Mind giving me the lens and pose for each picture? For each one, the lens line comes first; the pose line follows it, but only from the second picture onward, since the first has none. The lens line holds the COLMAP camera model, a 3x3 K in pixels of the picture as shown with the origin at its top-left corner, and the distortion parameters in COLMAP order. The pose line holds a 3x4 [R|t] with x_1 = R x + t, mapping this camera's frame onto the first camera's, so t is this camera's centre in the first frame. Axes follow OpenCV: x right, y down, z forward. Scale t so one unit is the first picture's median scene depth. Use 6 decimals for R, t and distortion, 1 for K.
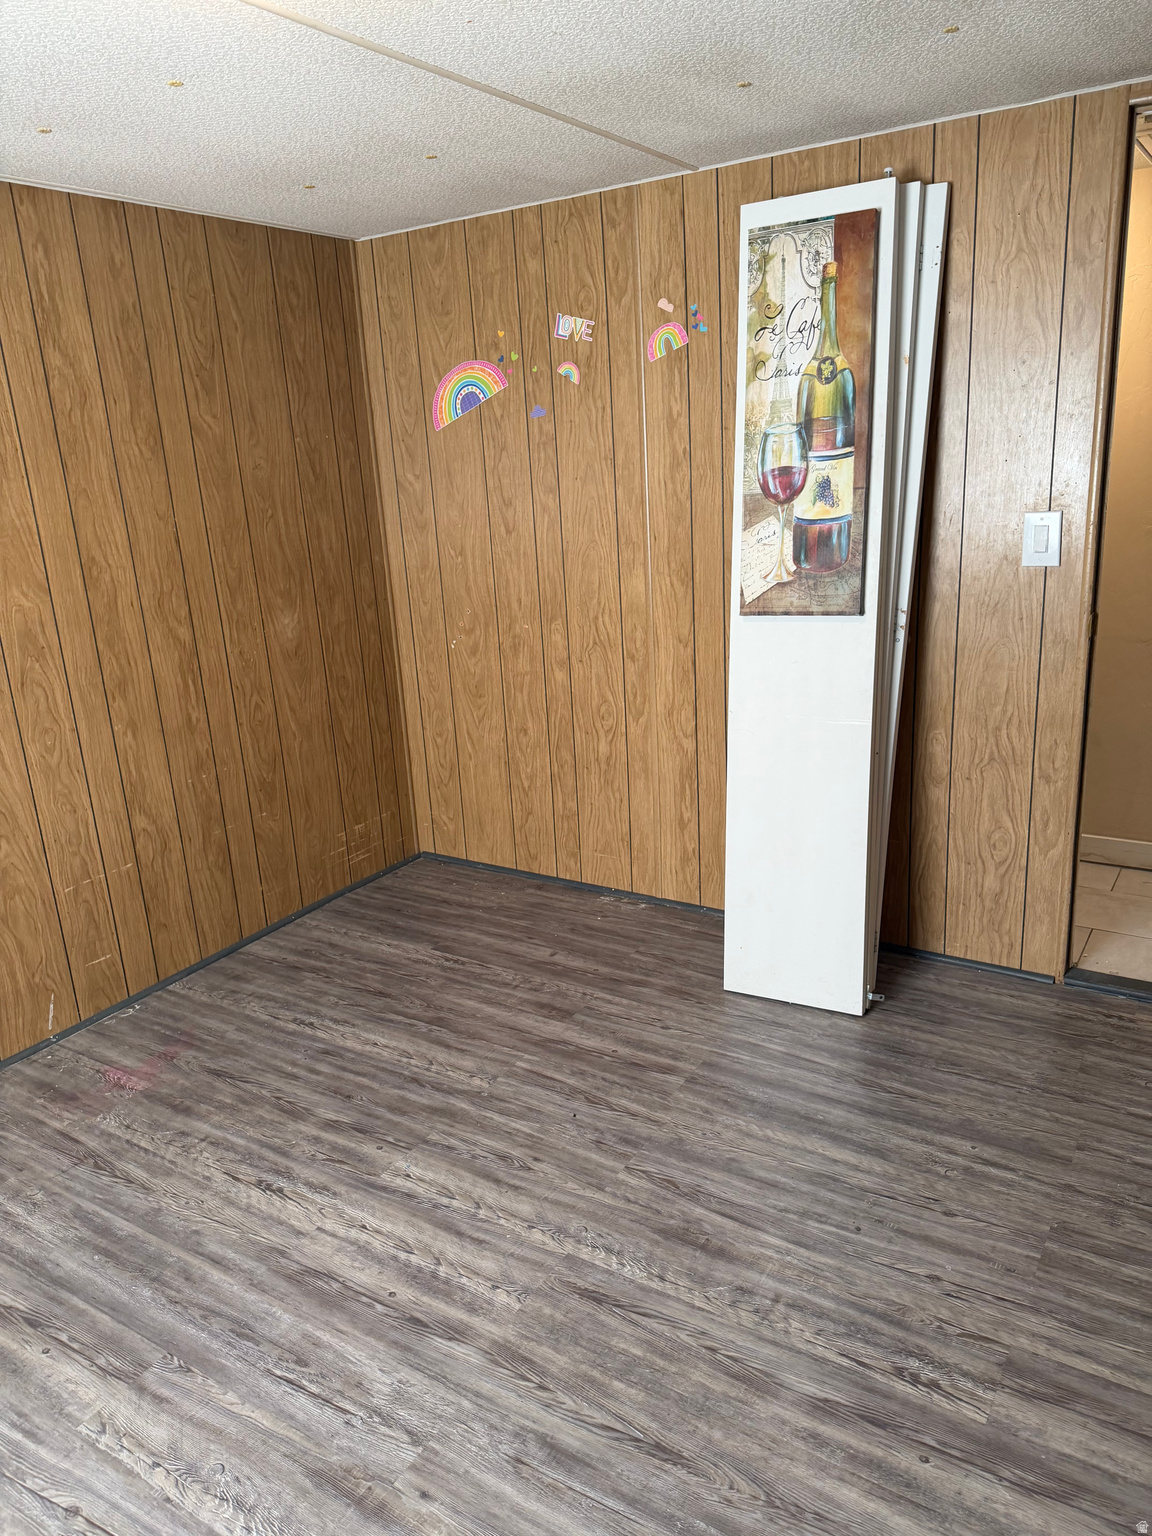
lens RADIAL K [[1072.9, 0, 579.6], [0, 1072.9, 770.1], [0, 0, 1]] dist [-0.004738, -0.001382]
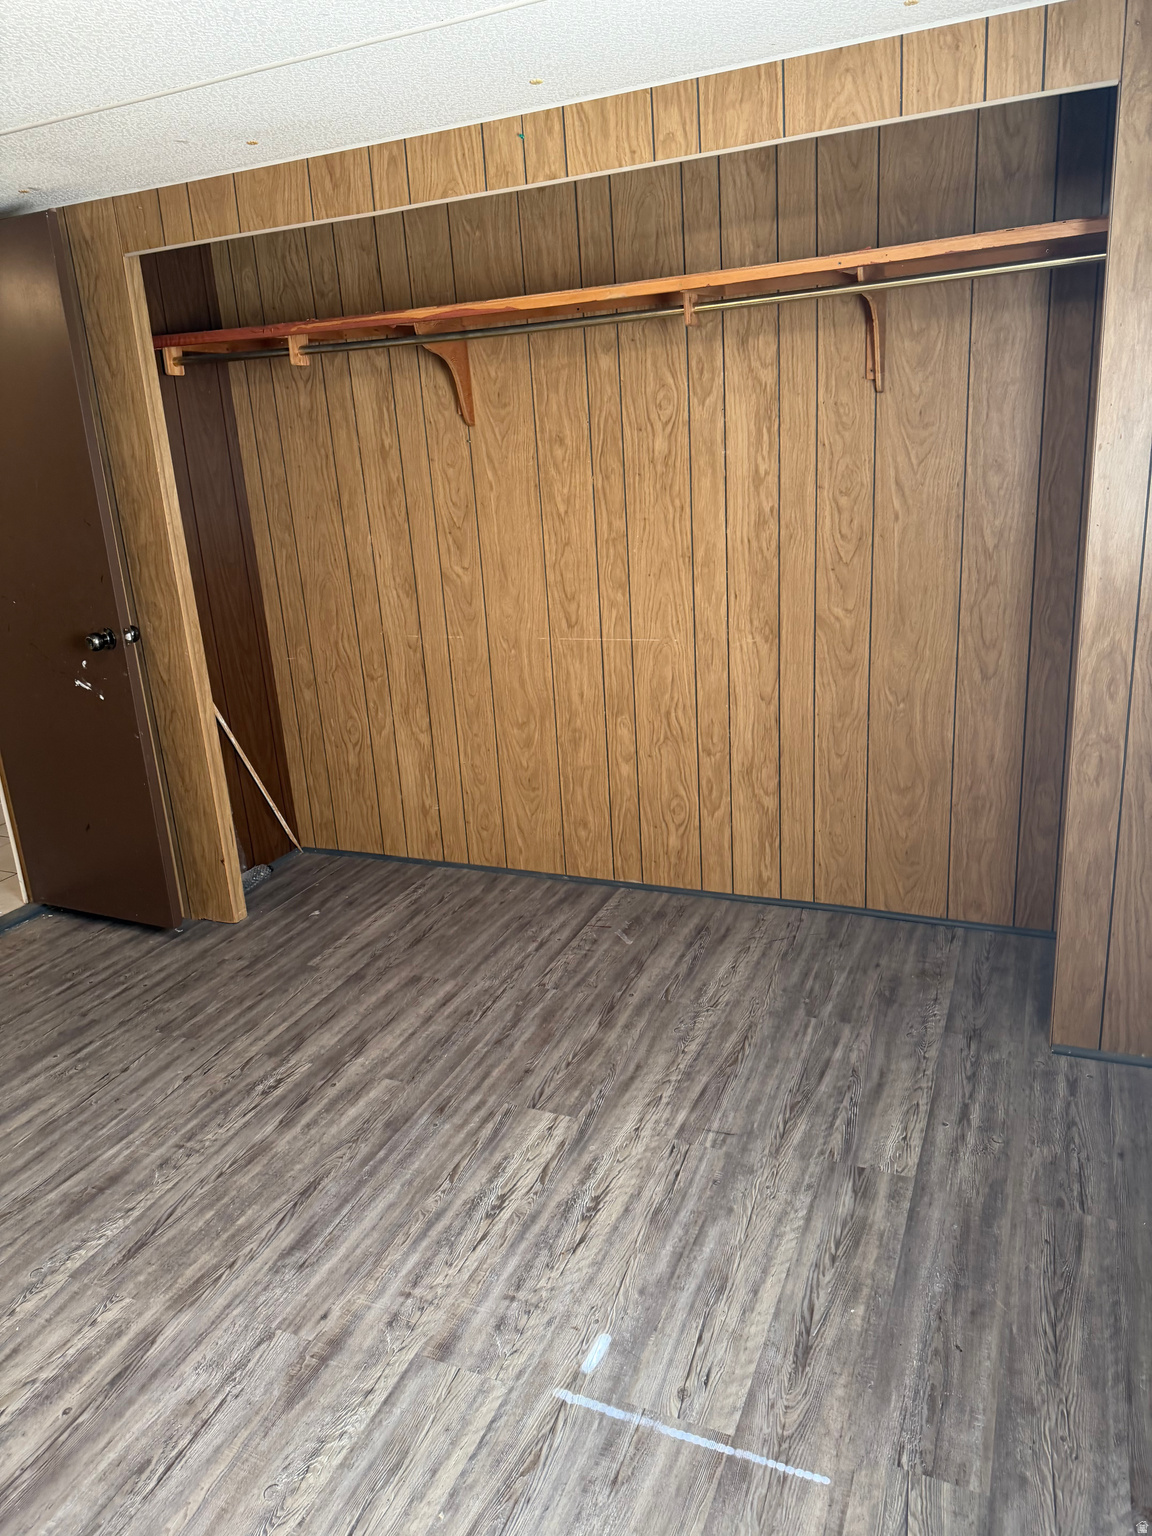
lens RADIAL K [[1072.9, 0, 578.5], [0, 1072.9, 764.3], [0, 0, 1]] dist [-0.004738, -0.001382]
pose [[-0.148337, -0.227303, 0.962460, -1.055757], [0.350263, 0.898064, 0.266079, -0.077805], [-0.924831, 0.376583, -0.053601, 0.509696]]
